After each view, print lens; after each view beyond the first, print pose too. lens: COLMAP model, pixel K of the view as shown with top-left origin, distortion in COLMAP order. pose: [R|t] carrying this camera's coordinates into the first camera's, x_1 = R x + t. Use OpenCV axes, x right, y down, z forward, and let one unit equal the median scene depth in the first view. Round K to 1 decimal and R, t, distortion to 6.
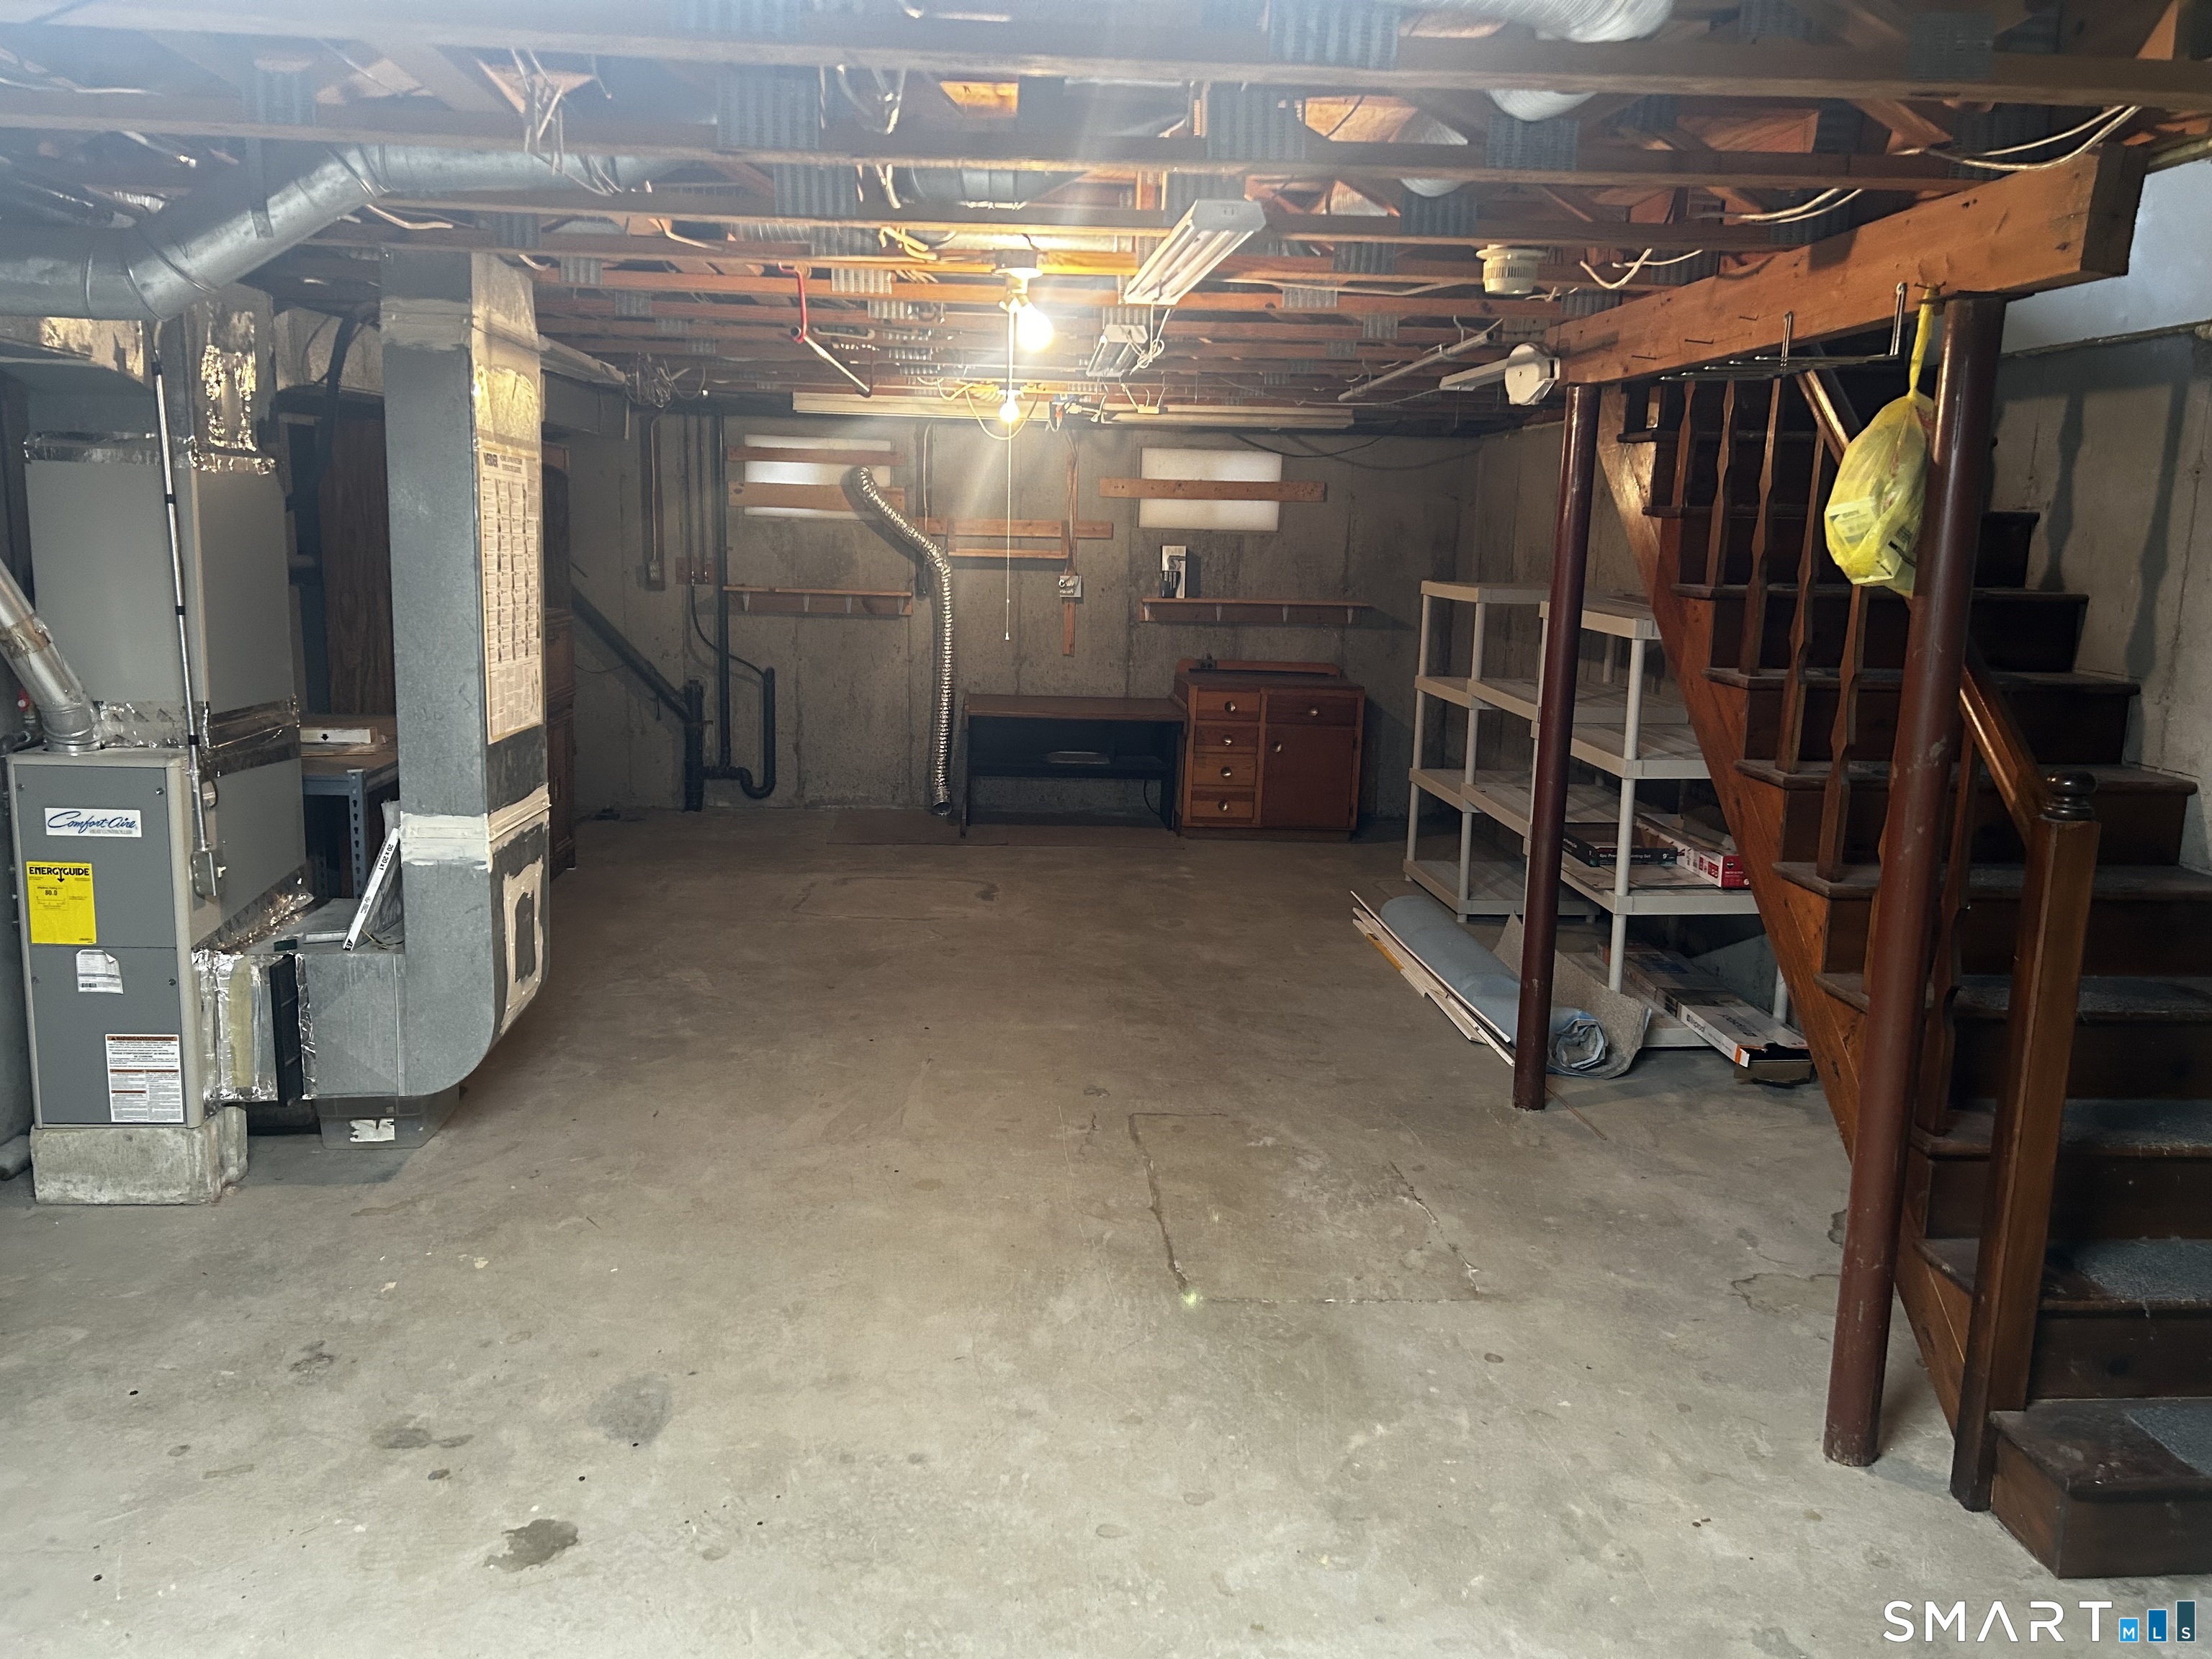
lens RADIAL K [[1658.0, 0, 1104.3], [0, 1658.0, 824.6], [0, 0, 1]] dist [0.059868, -0.064591]
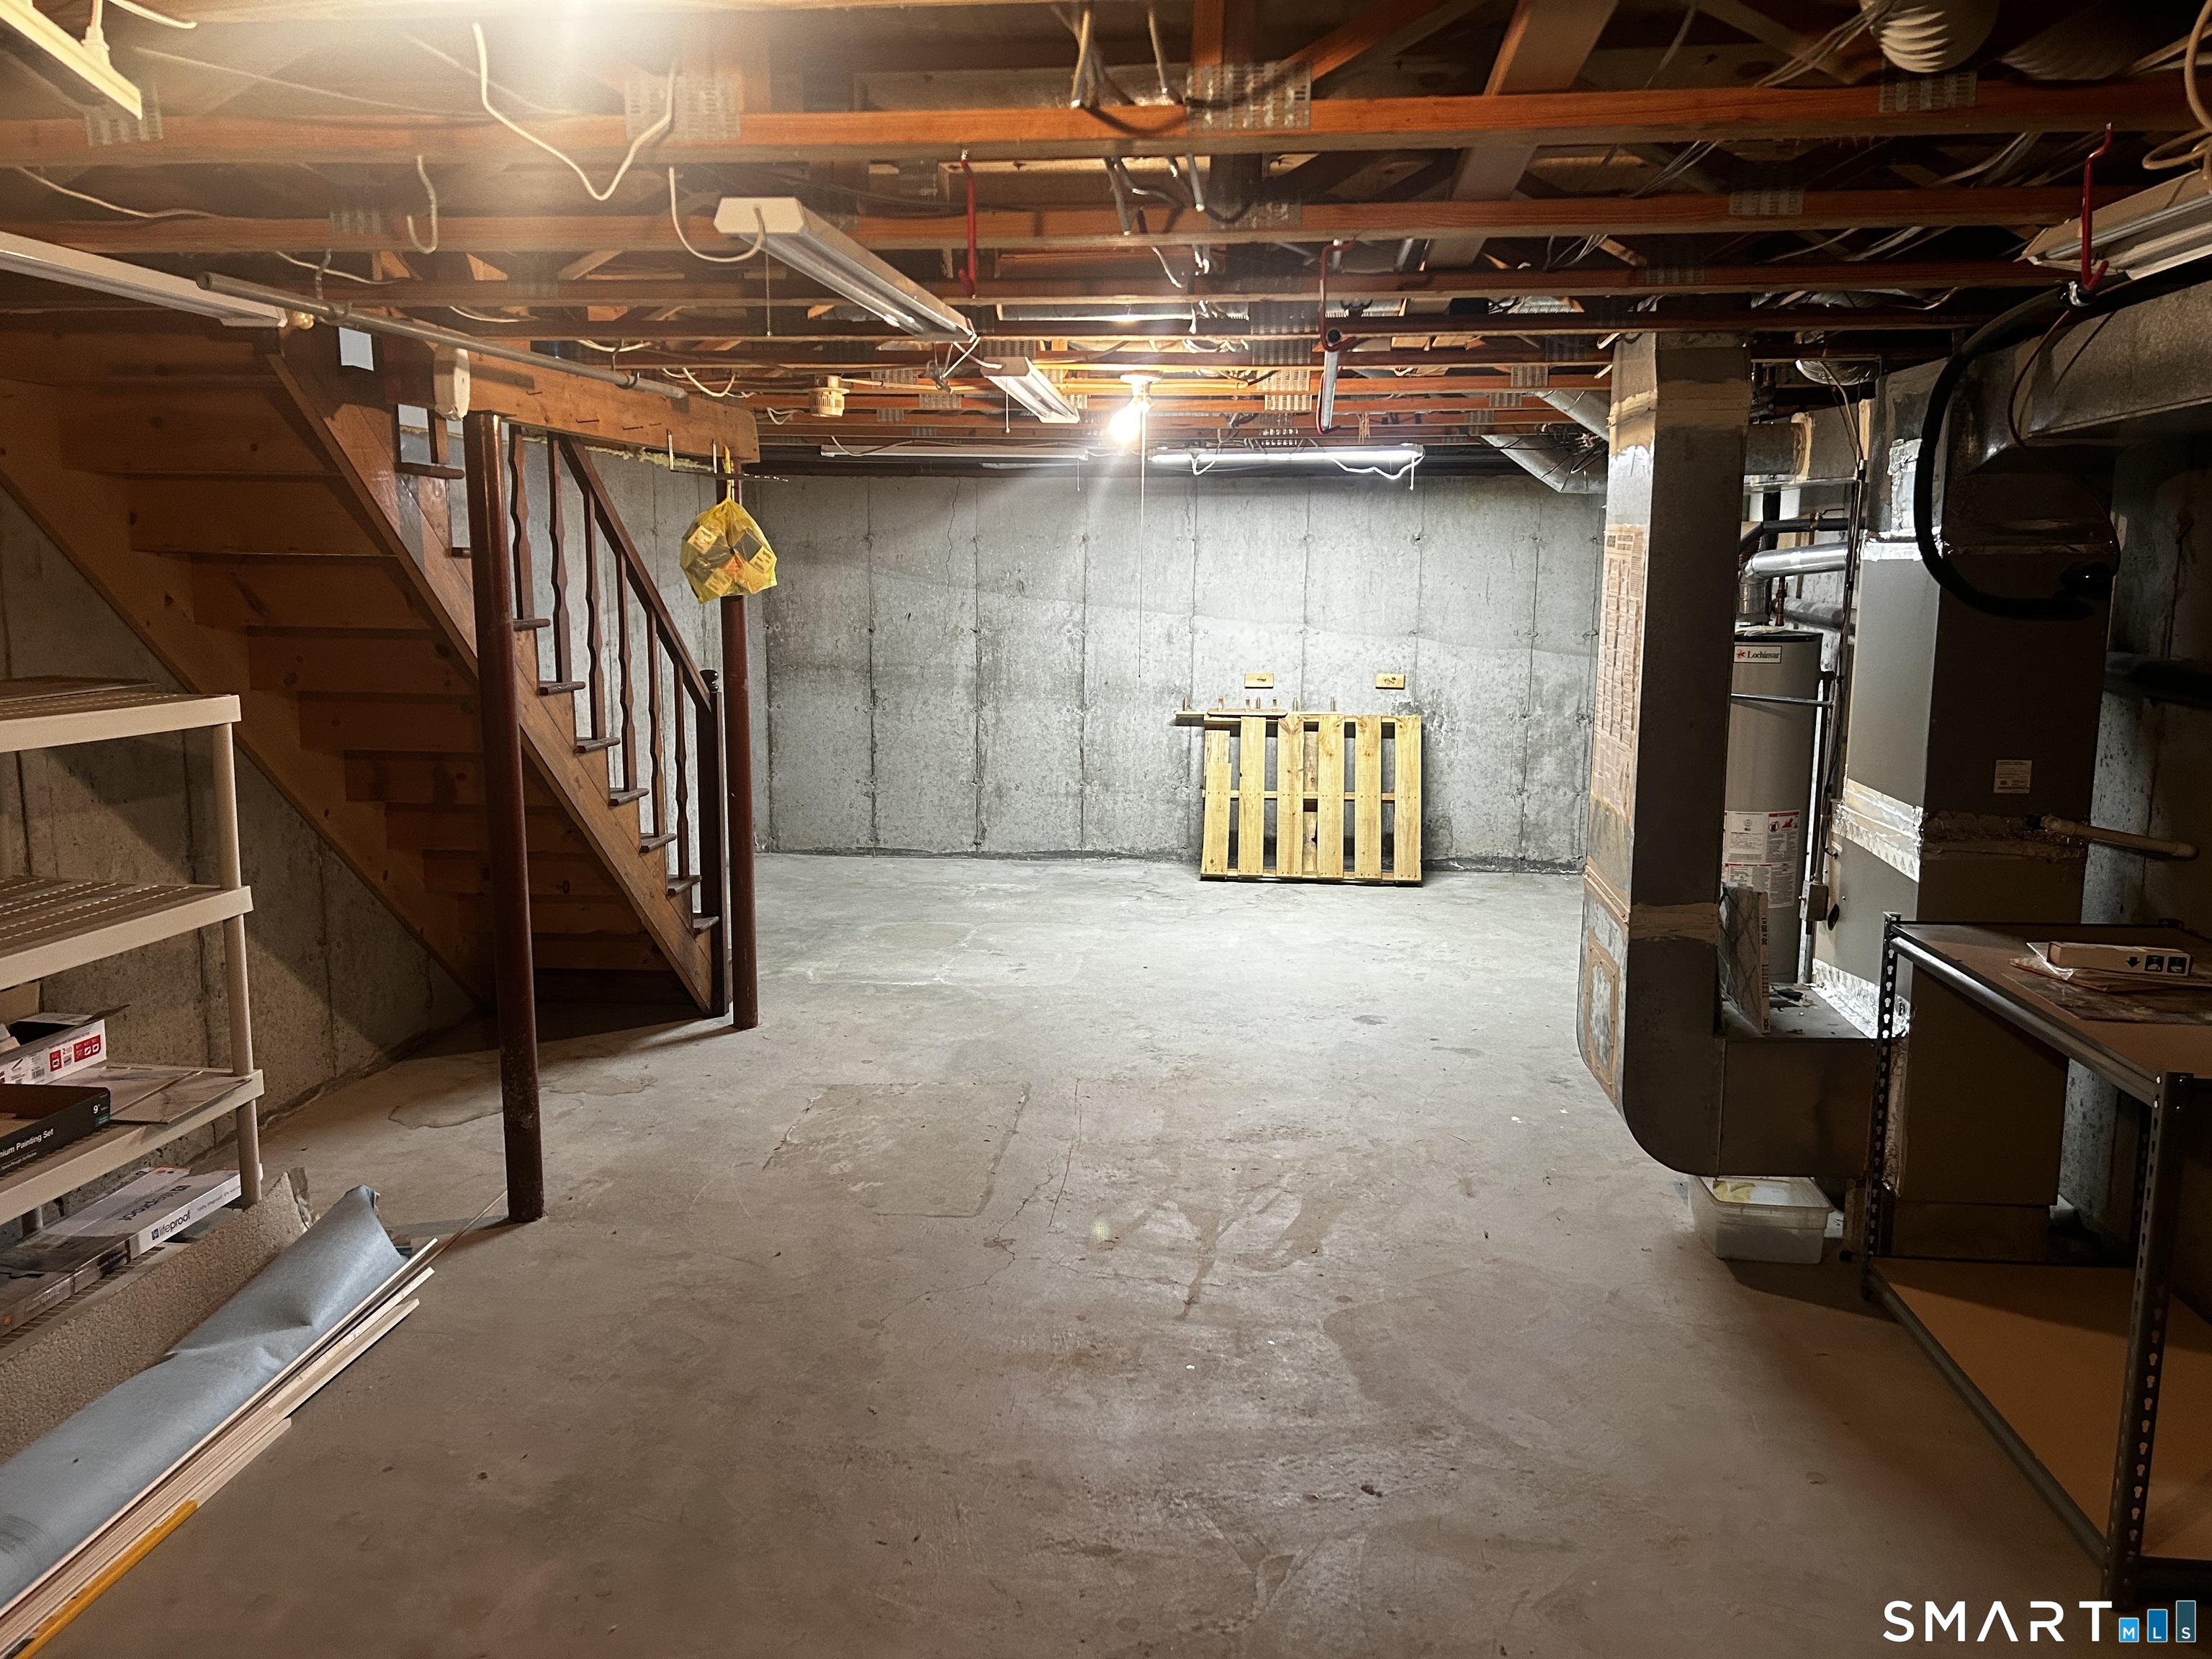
lens RADIAL K [[1658.0, 0, 1106.6], [0, 1658.0, 825.4], [0, 0, 1]] dist [0.059868, -0.064591]
pose [[-0.984411, -0.057735, 0.166135, -0.232476], [0.001622, 0.941566, 0.336824, -0.404716], [-0.175874, 0.331843, -0.926795, 2.090513]]
